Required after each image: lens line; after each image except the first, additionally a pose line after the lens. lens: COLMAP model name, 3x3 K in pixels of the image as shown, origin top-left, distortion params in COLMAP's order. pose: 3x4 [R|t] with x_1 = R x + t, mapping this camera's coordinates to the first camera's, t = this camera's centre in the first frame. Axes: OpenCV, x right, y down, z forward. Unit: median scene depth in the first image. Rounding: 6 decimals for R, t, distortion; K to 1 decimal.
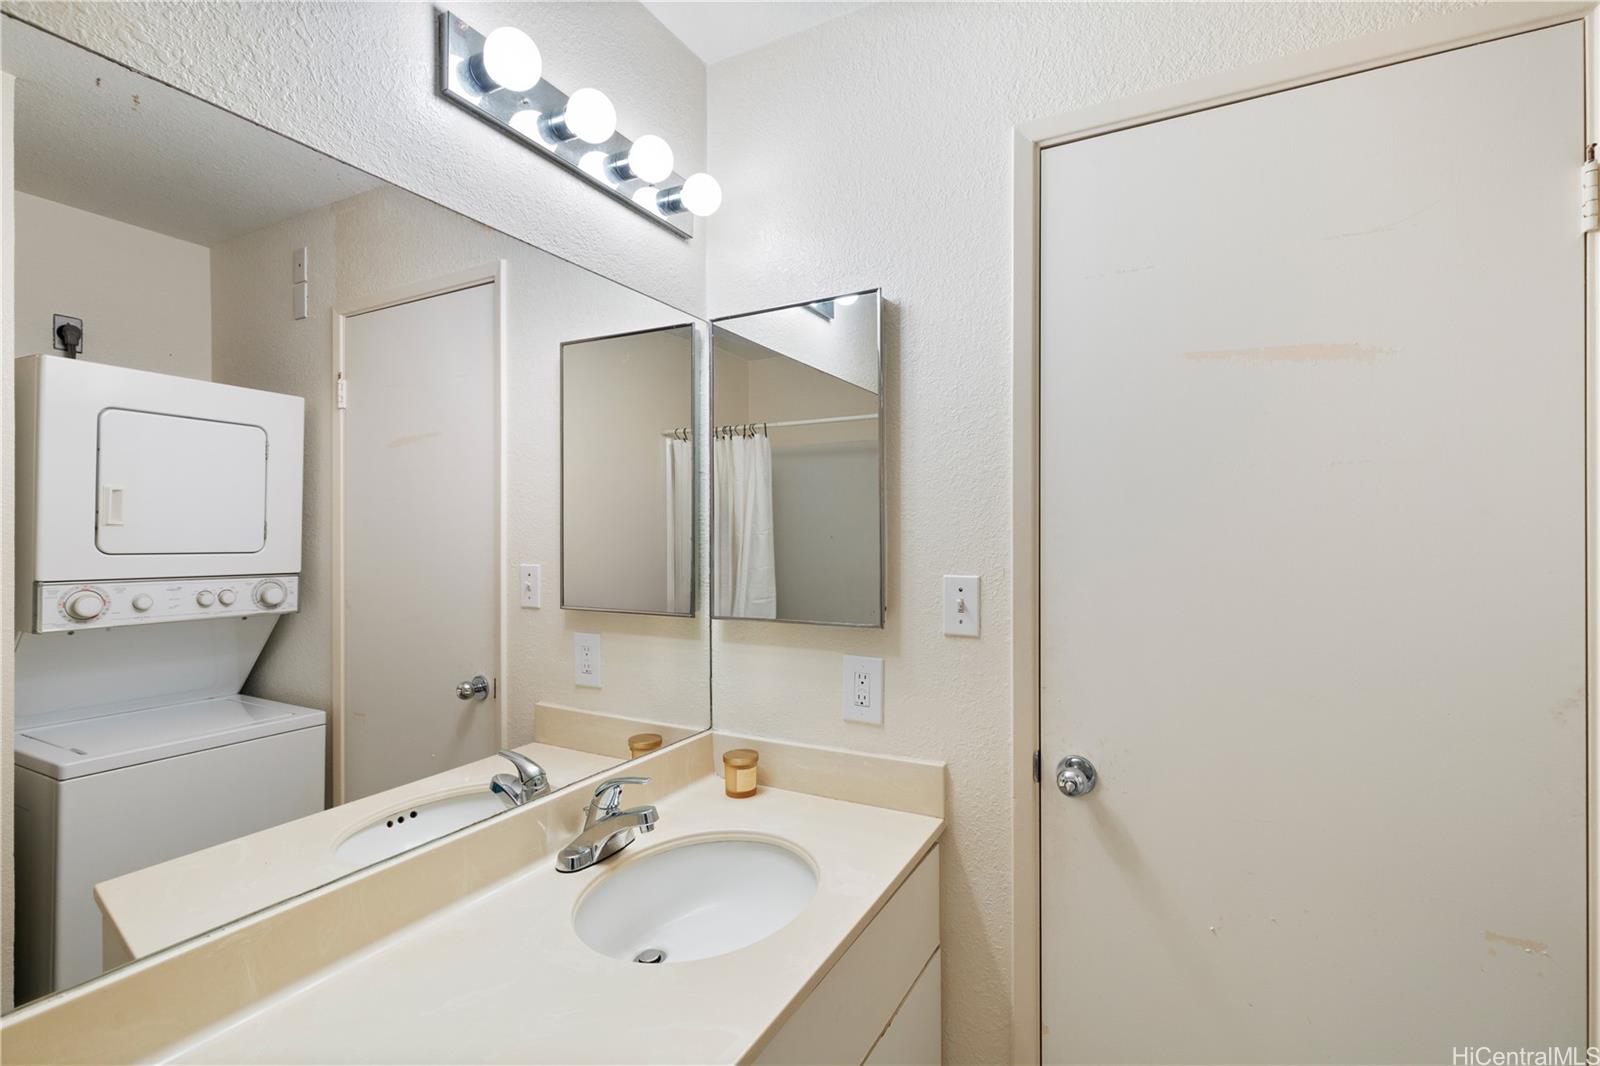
lens RADIAL K [[717.7, 0, 809.8], [0, 717.7, 529.9], [0, 0, 1]] dist [0.008819, -0.000625]
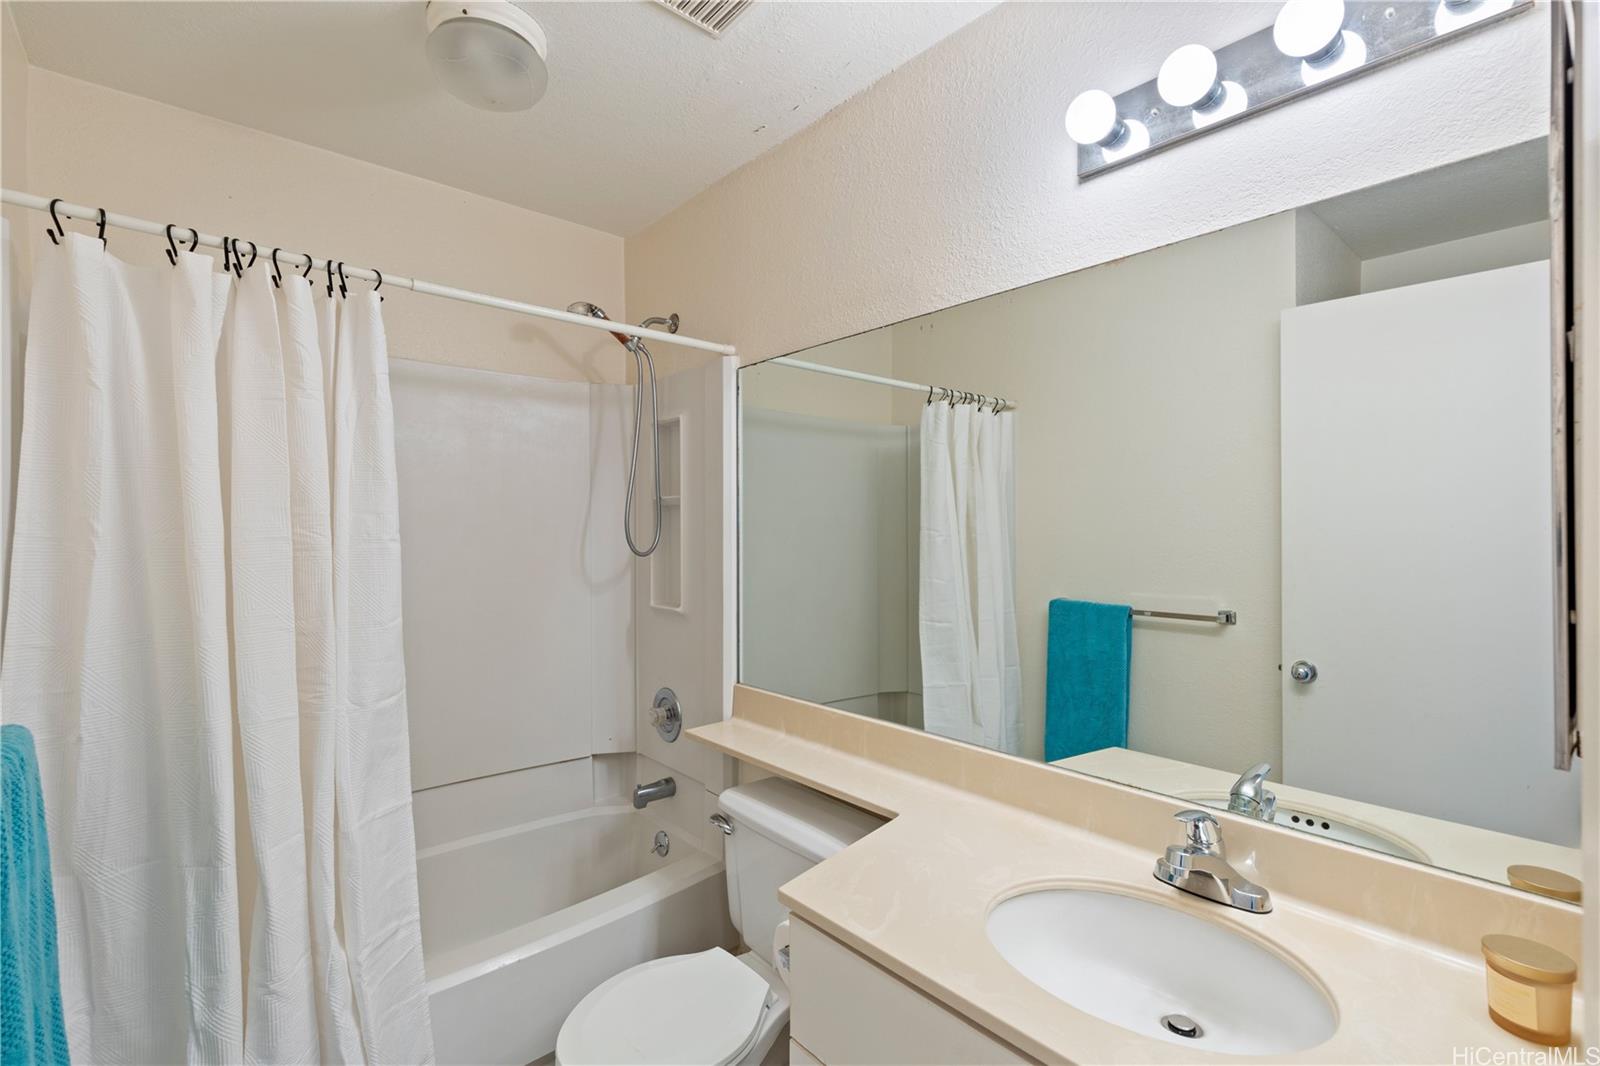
lens RADIAL K [[717.7, 0, 809.8], [0, 717.7, 529.9], [0, 0, 1]] dist [0.008819, -0.000625]
pose [[-0.345760, -0.003055, -0.938318, 0.692873], [0.004308, 0.999979, -0.004844, 0.010156], [0.938313, -0.005717, -0.345740, 0.840092]]
